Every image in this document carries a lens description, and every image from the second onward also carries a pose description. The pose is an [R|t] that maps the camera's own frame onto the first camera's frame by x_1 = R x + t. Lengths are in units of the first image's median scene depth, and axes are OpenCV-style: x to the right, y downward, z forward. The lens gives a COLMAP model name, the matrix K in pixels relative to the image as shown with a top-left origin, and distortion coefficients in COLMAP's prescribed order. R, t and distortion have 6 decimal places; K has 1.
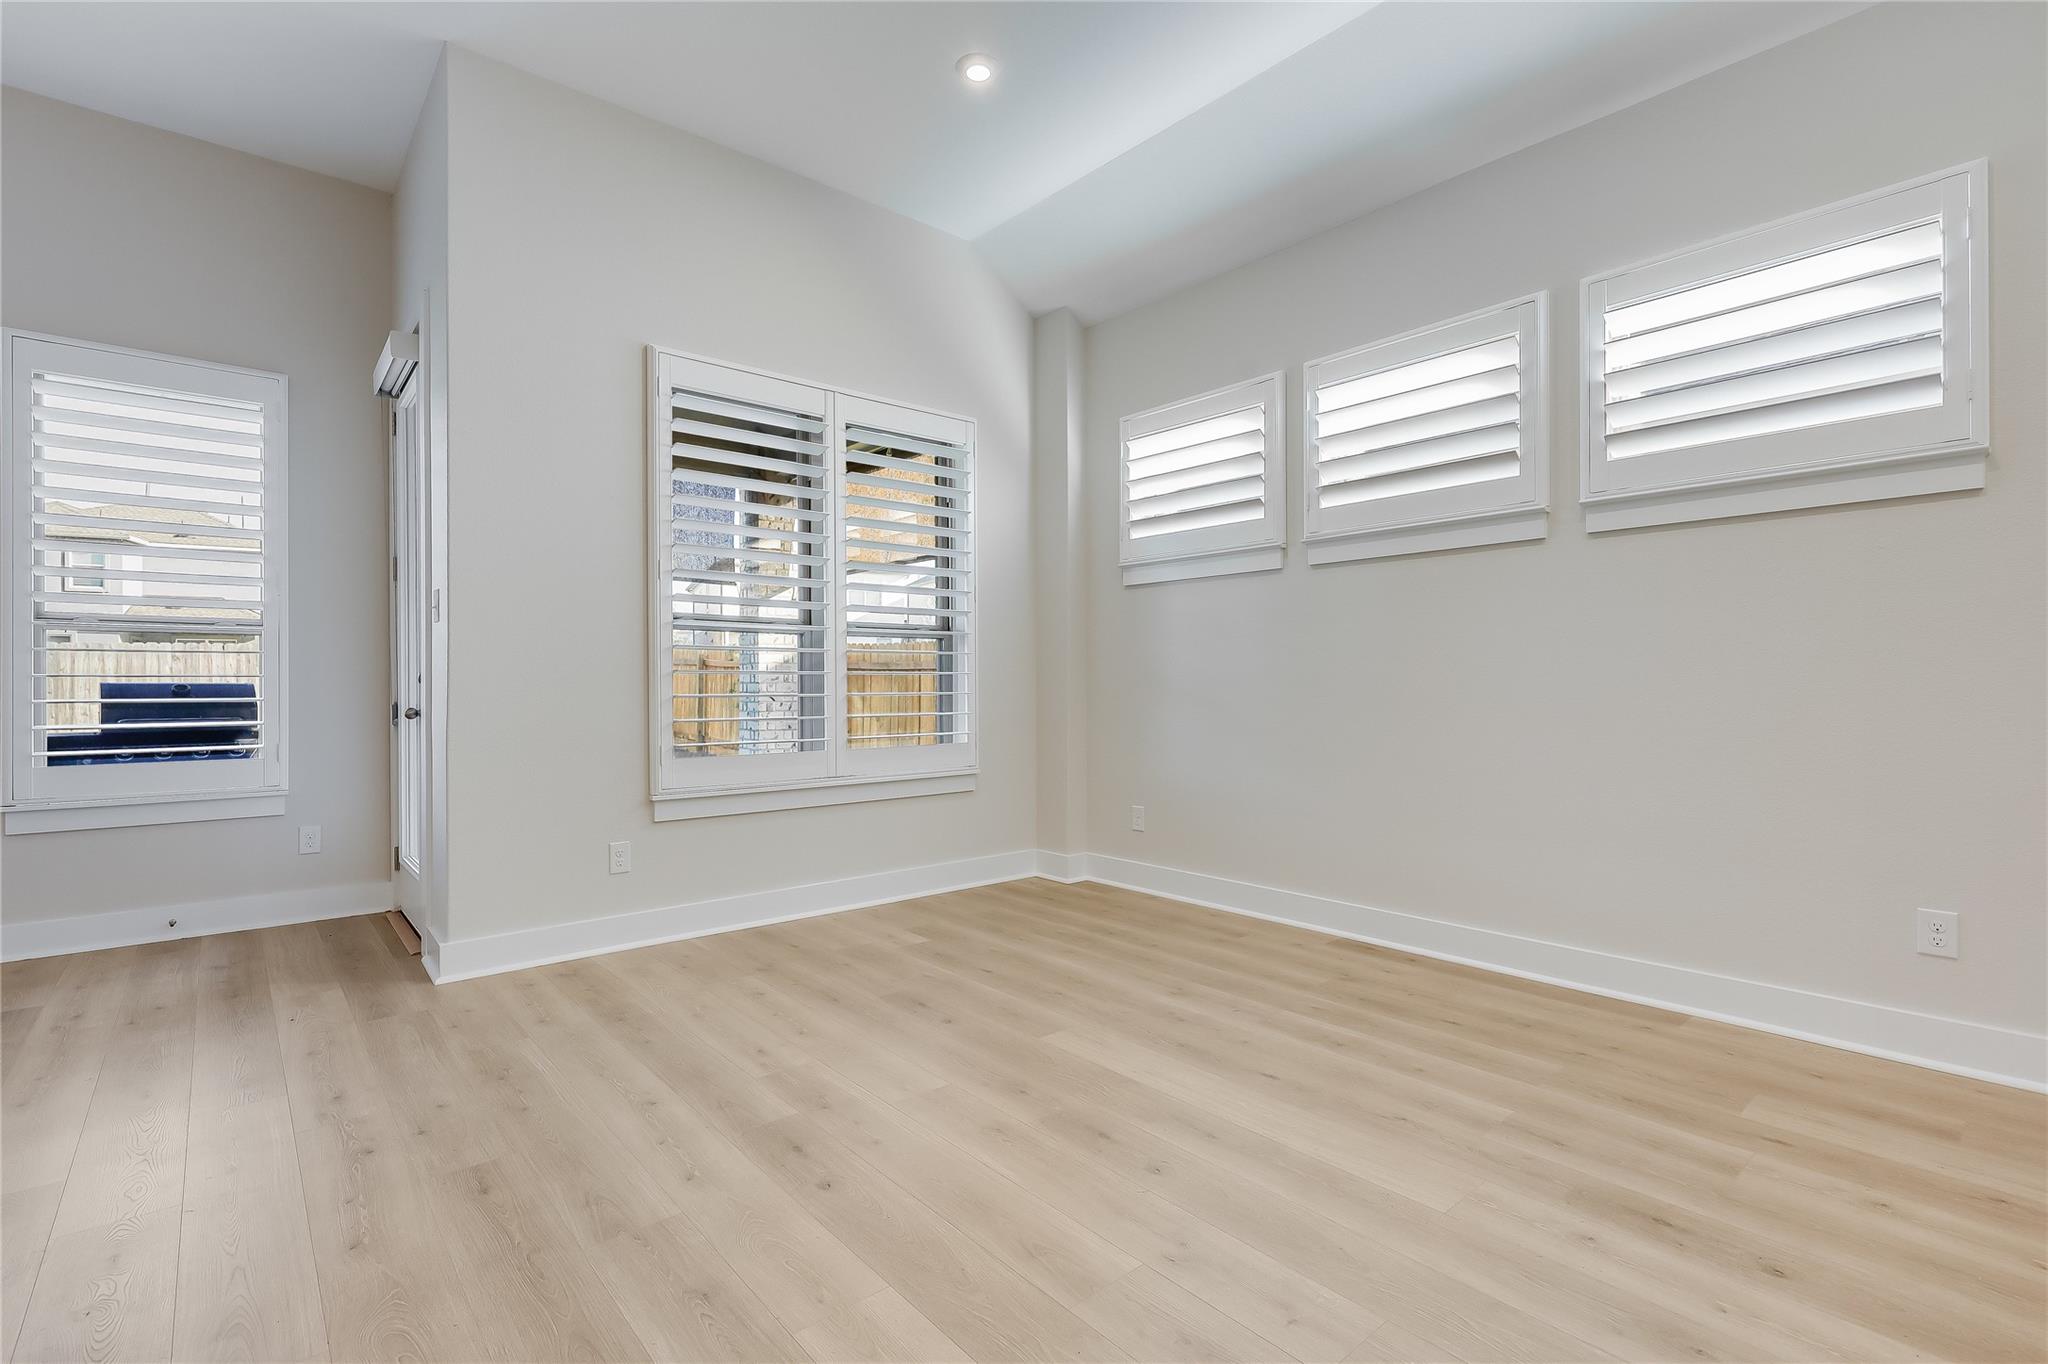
lens RADIAL K [[929.8, 0, 1015.9], [0, 929.8, 685.6], [0, 0, 1]] dist [0.004600, 0.000118]
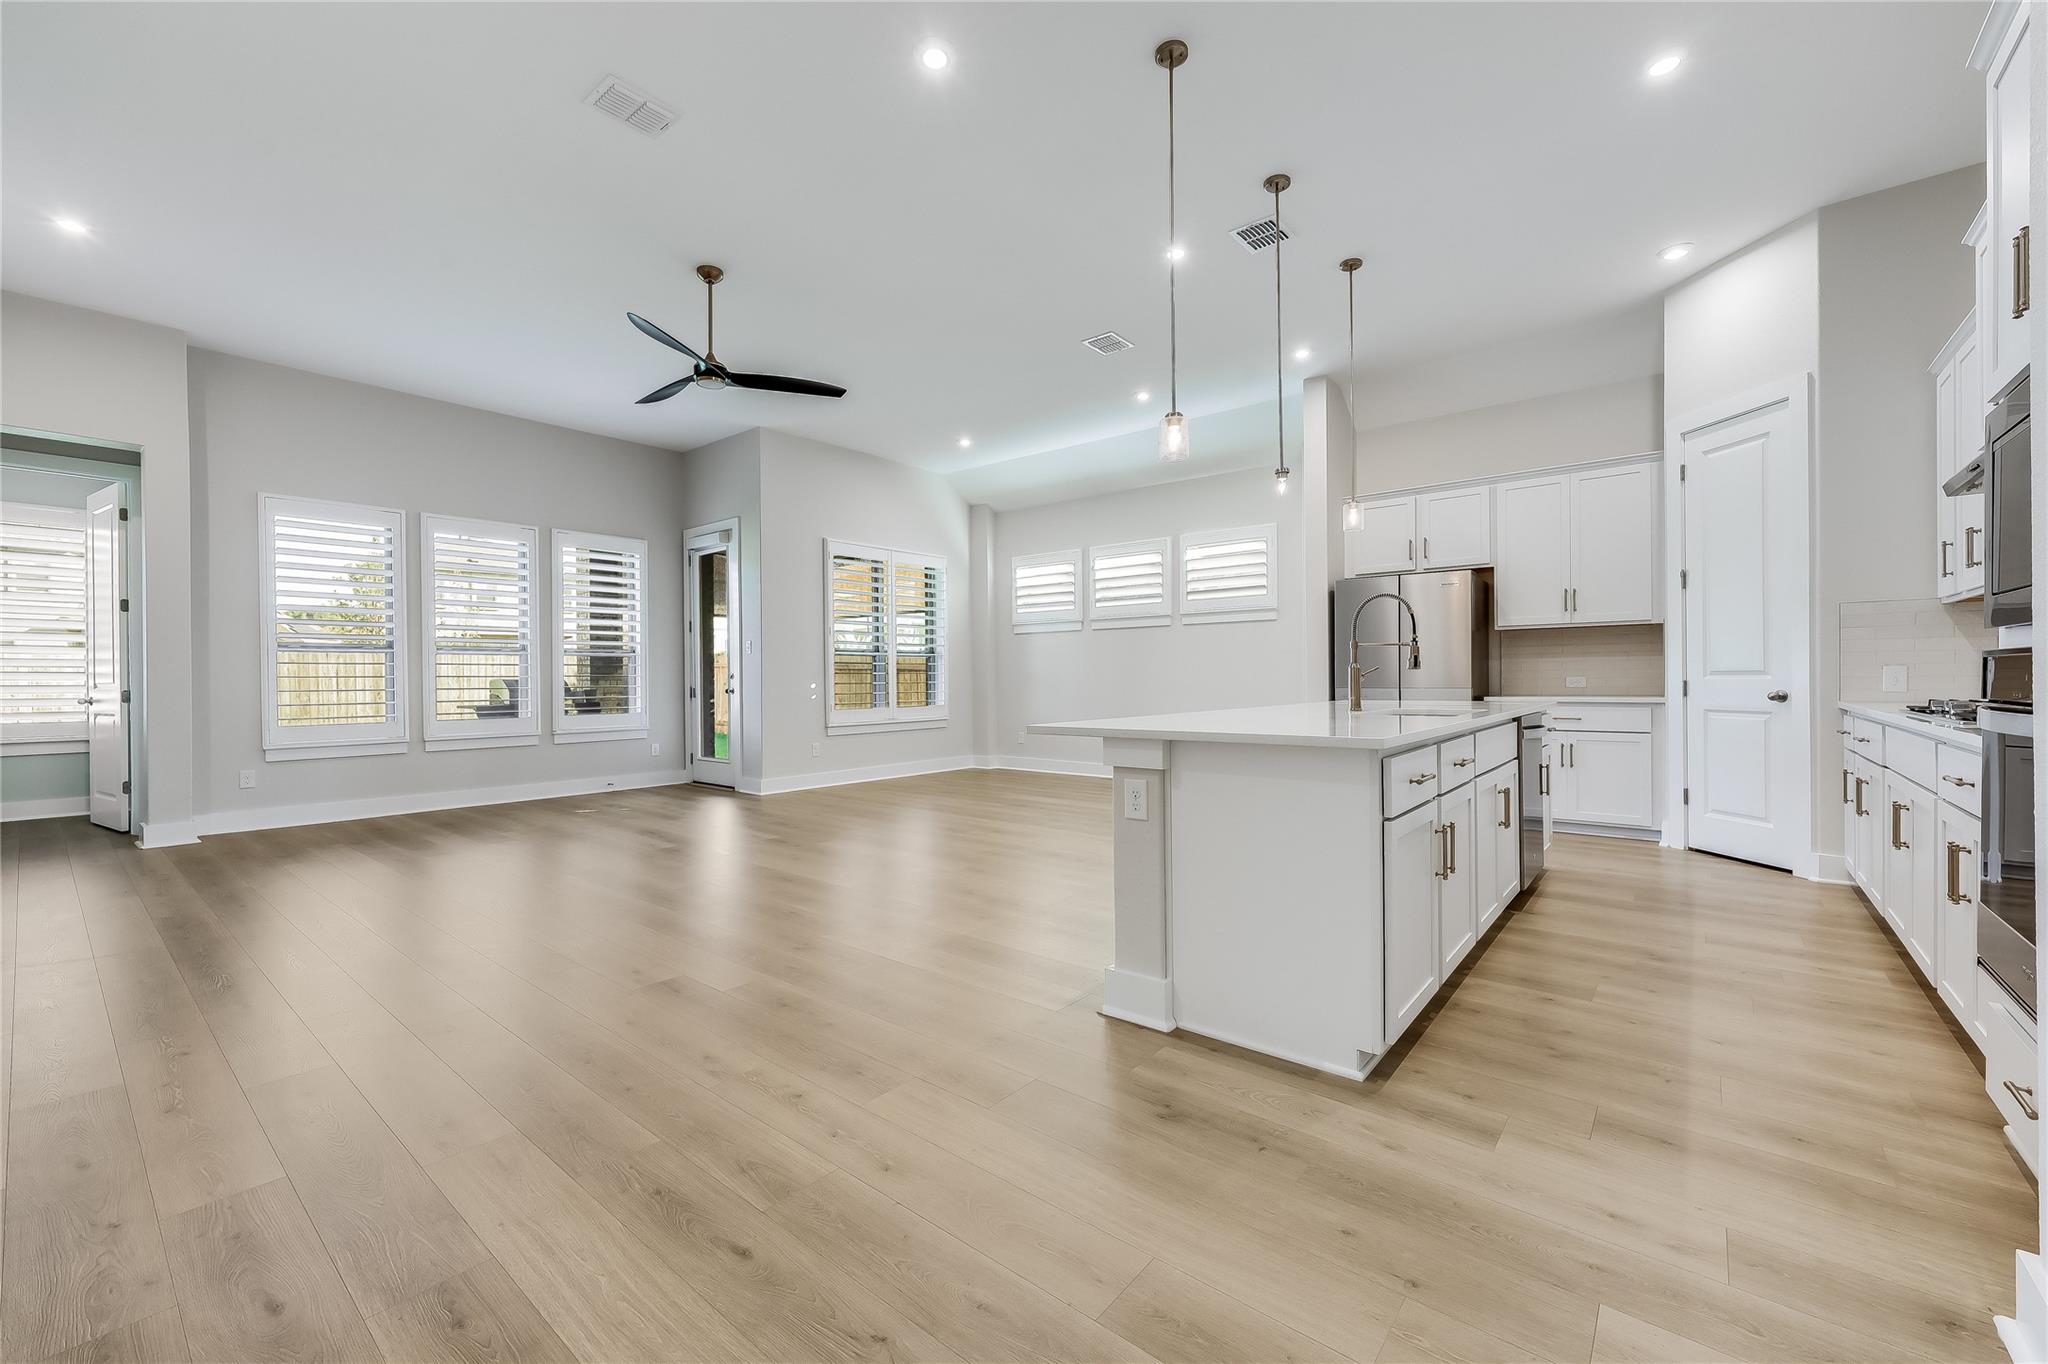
lens RADIAL K [[823.8, 0, 1013.3], [0, 823.8, 682.2], [0, 0, 1]] dist [0.007006, -0.001354]
pose [[0.986207, -0.005266, 0.165431, -0.249792], [0.004646, 0.999981, 0.004138, 0.000450], [-0.165449, -0.003312, 0.986213, -1.107376]]
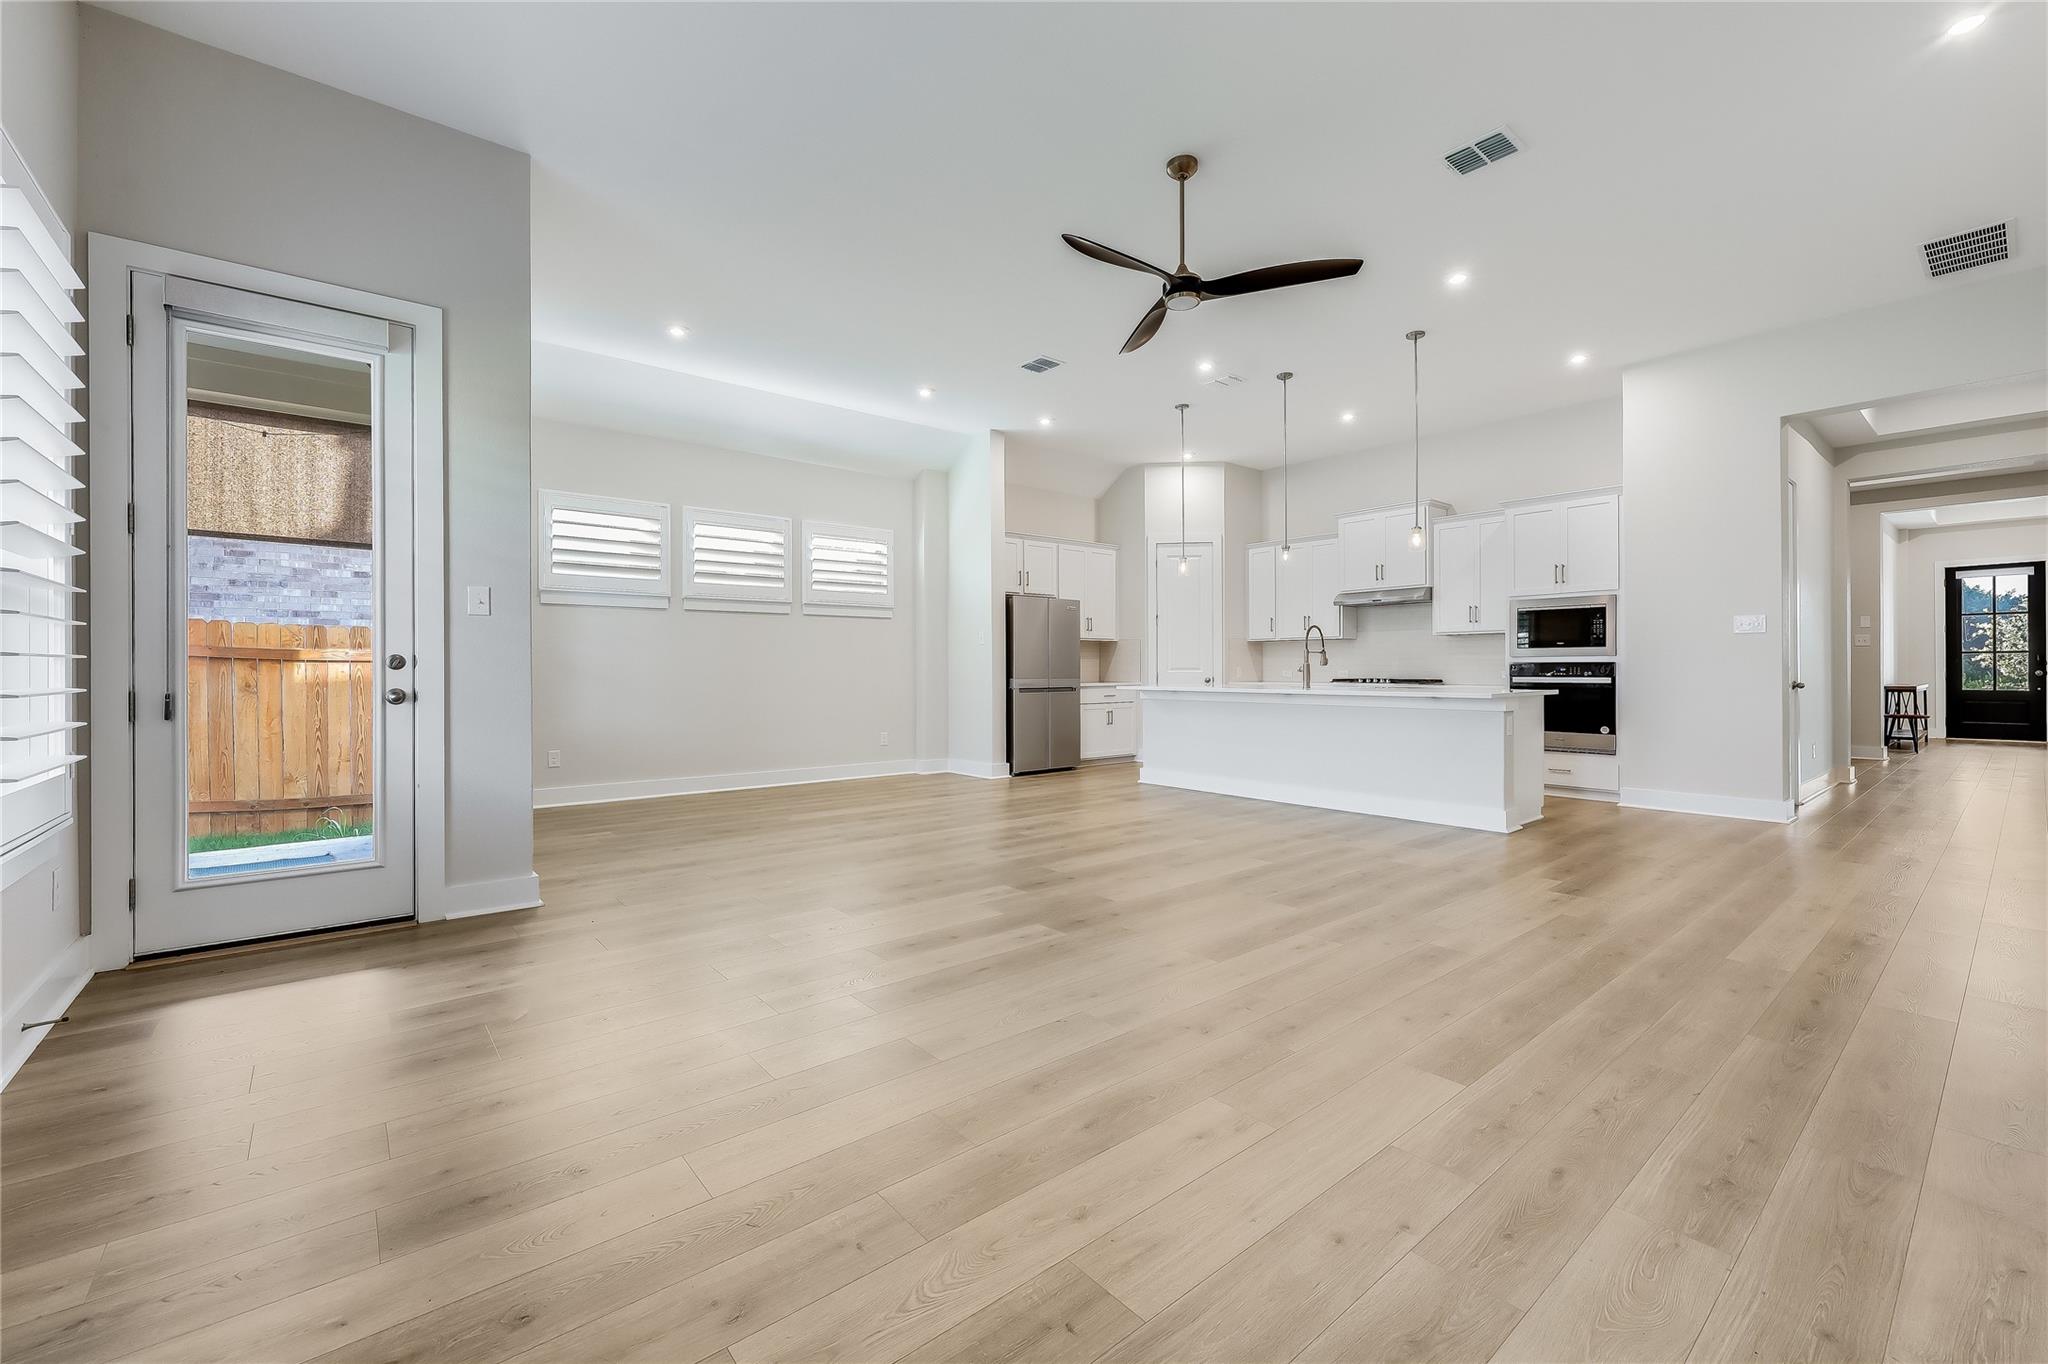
lens RADIAL K [[841.8, 0, 1010.3], [0, 841.8, 673.3], [0, 0, 1]] dist [-0.013856, -0.000053]
pose [[0.023145, -0.002234, 0.999730, -1.419231], [0.001486, 0.999996, 0.002200, 0.002388], [-0.999731, 0.001435, 0.023149, 0.271259]]
